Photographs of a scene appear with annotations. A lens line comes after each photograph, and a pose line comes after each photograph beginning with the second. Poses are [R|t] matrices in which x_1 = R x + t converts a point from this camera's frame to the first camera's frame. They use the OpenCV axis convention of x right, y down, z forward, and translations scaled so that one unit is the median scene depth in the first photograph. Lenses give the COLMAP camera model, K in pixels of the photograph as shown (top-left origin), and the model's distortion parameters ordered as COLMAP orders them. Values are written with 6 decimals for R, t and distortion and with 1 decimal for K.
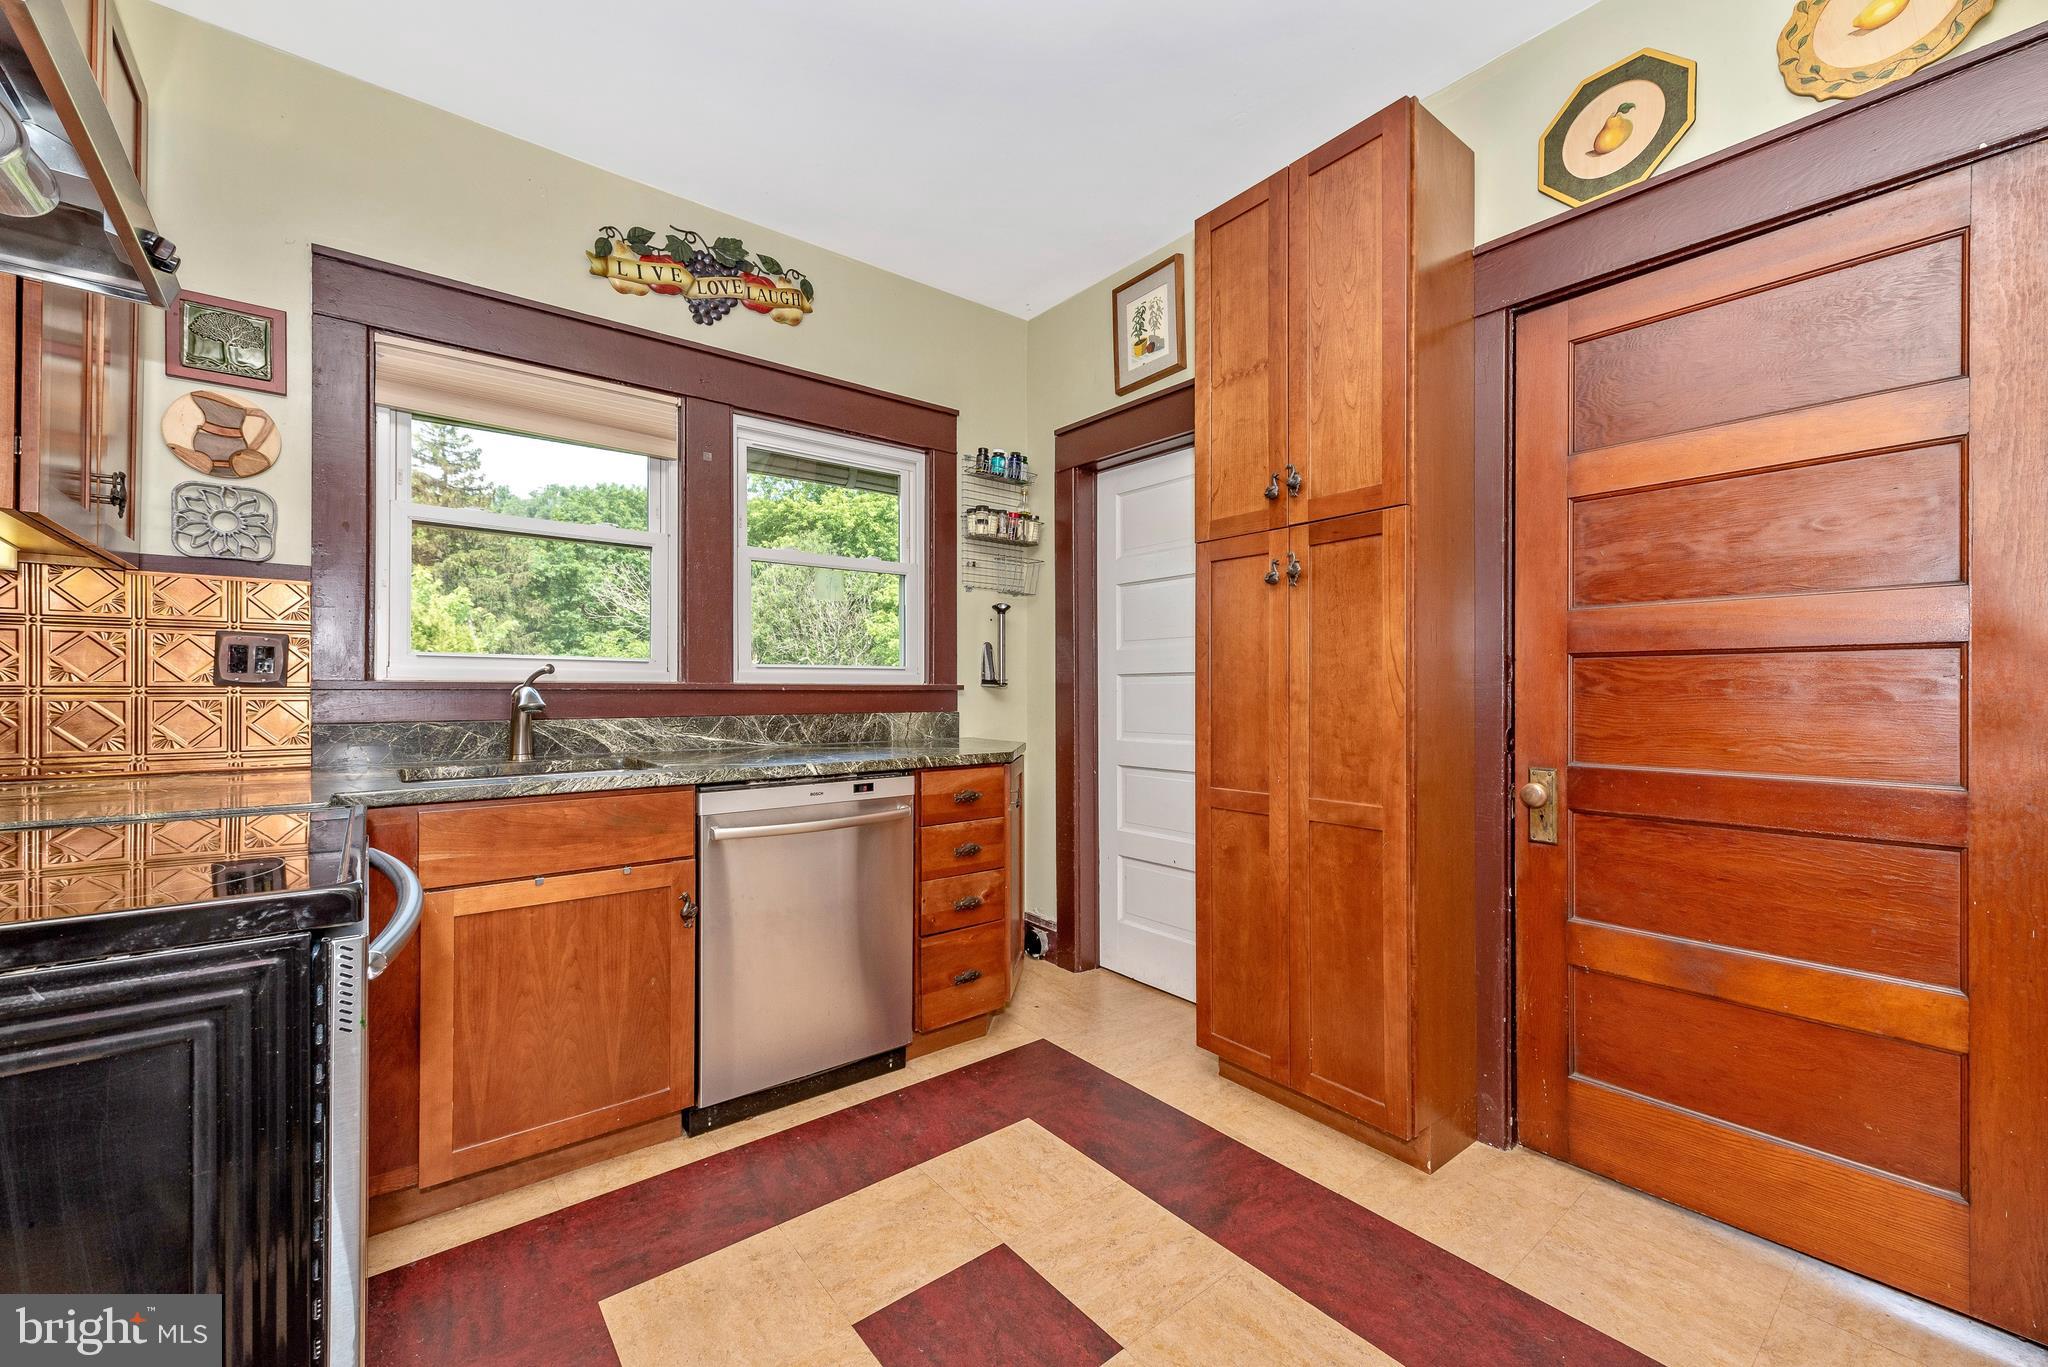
lens RADIAL K [[801.3, 0, 1031.6], [0, 801.3, 690.1], [0, 0, 1]] dist [0.010285, -0.000212]
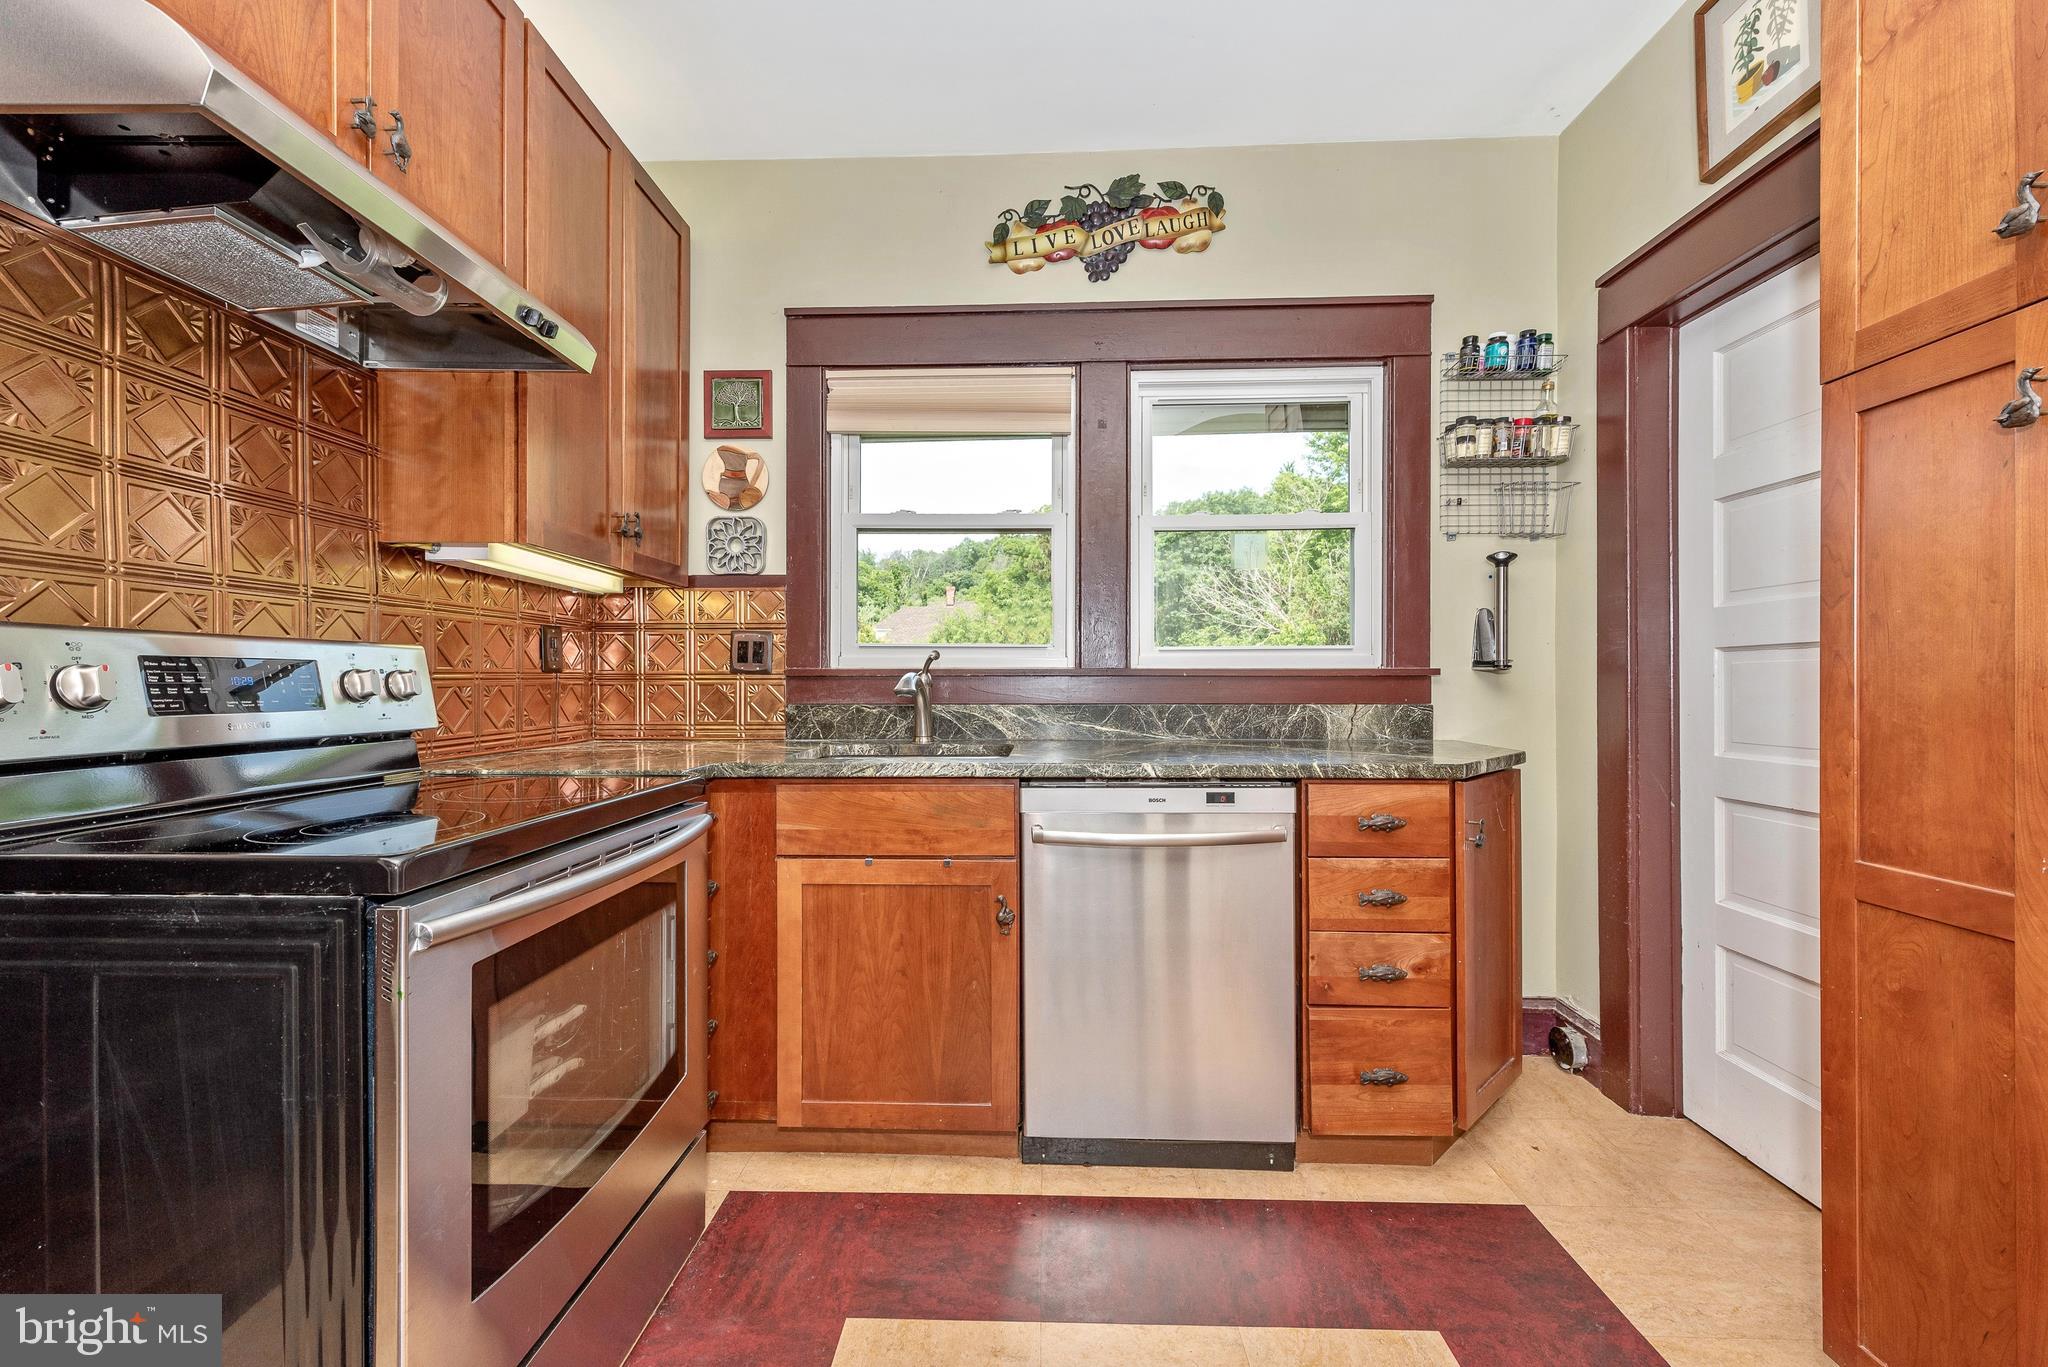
lens RADIAL K [[810.1, 0, 1032.2], [0, 810.1, 685.7], [0, 0, 1]] dist [0.012599, -0.004268]
pose [[0.760132, 0.001044, -0.649768, 0.148279], [0.002030, 0.999990, 0.003981, 0.007588], [0.649765, -0.004346, 0.760123, 0.248403]]
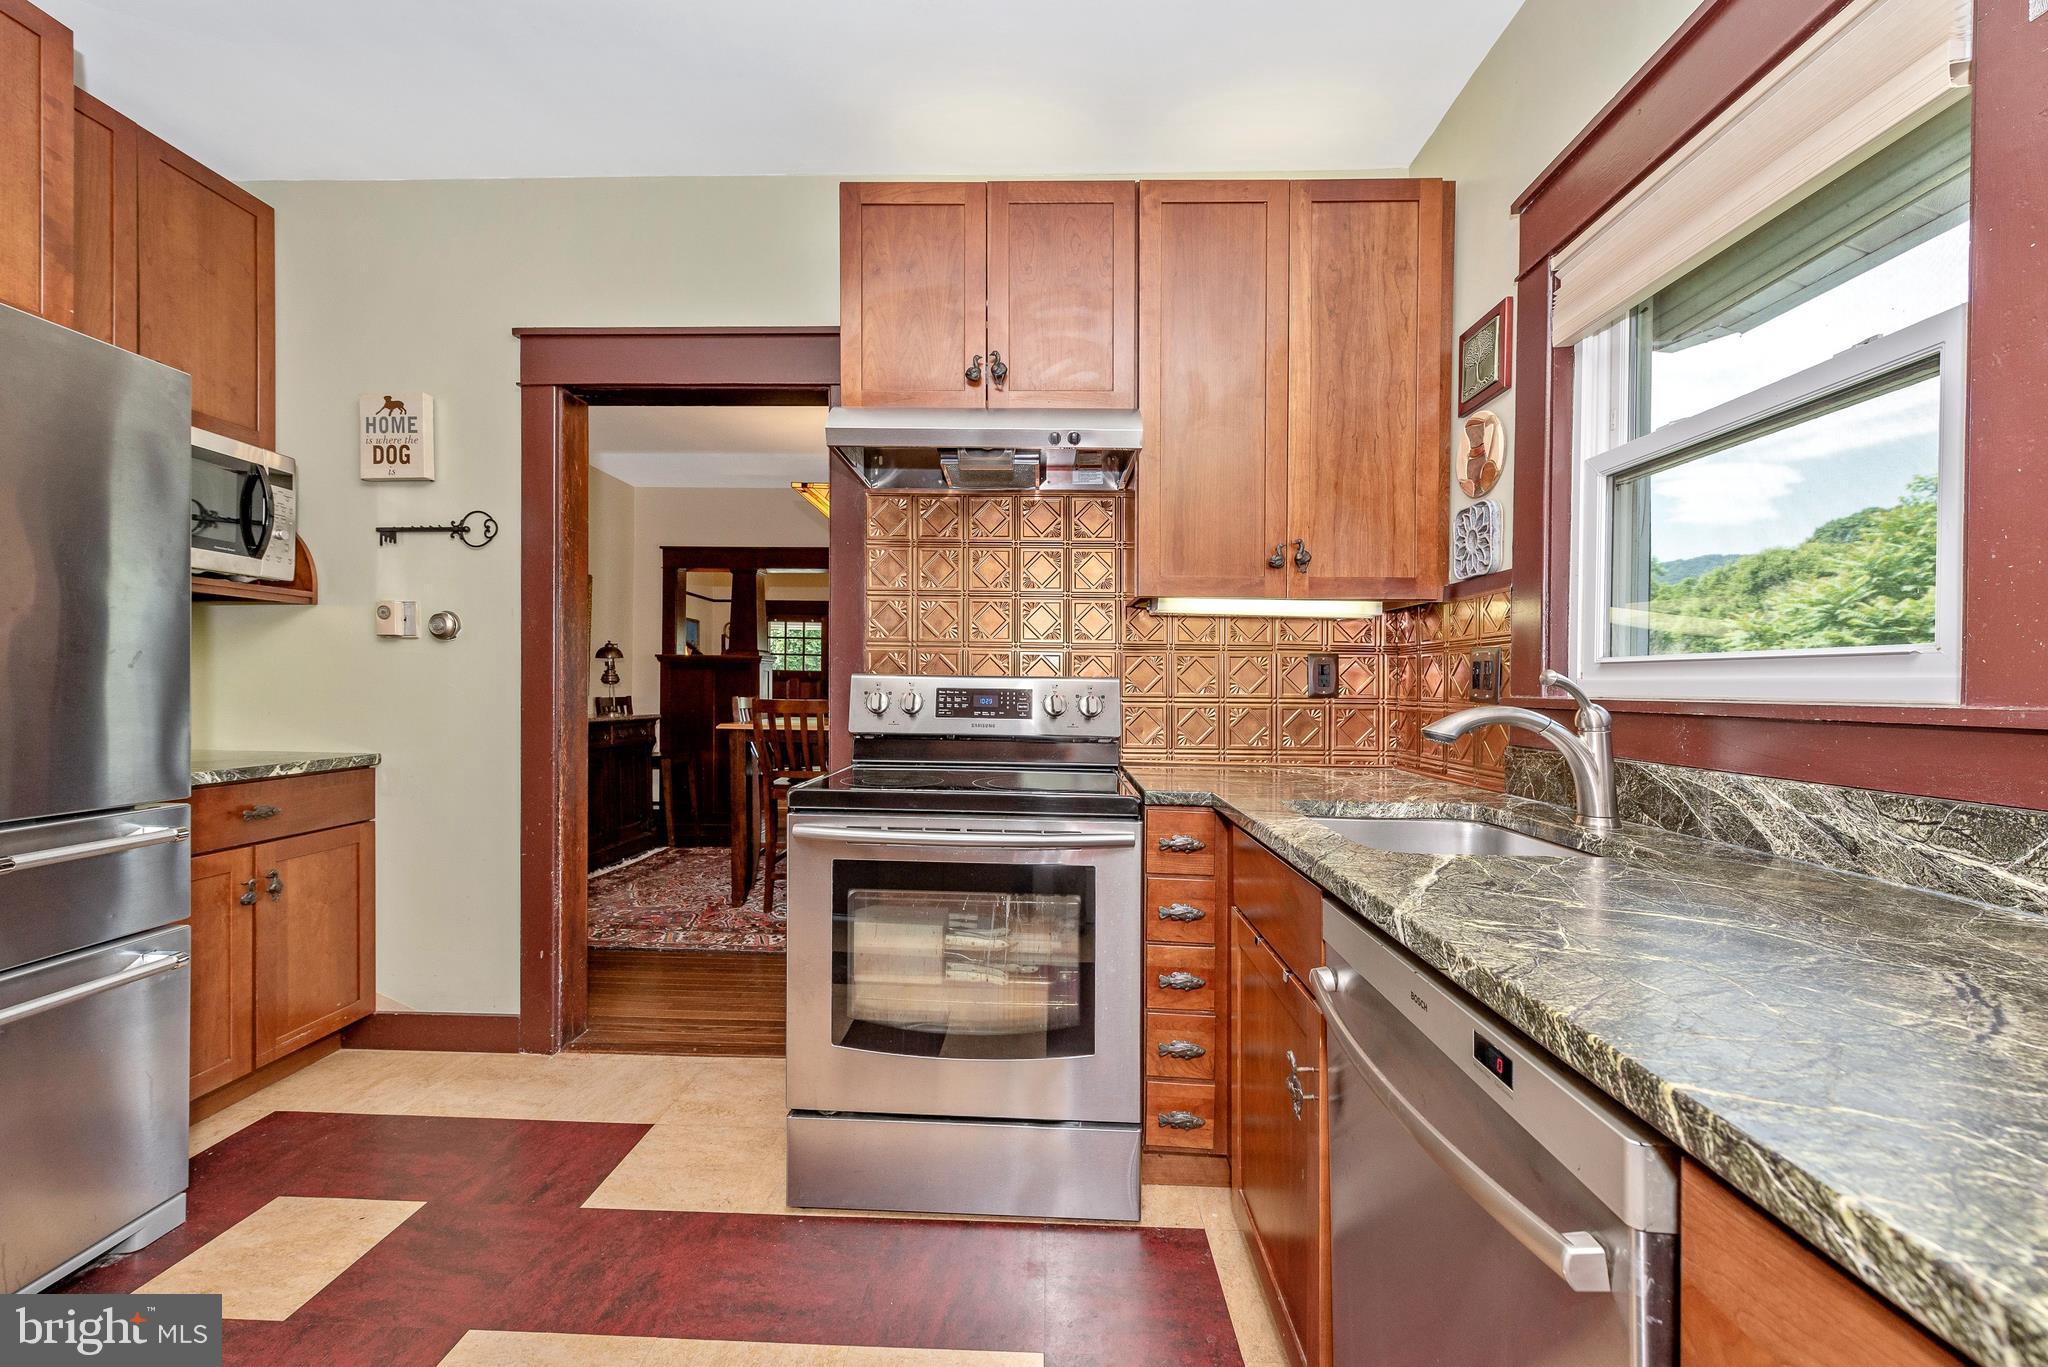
lens RADIAL K [[805.3, 0, 1011.2], [0, 805.3, 704.8], [0, 0, 1]] dist [0.006372, -0.000303]
pose [[-0.657962, 0.003048, -0.753045, 0.116023], [-0.018076, 0.999640, 0.019841, -0.008971], [0.752834, 0.026667, -0.657670, 0.941258]]
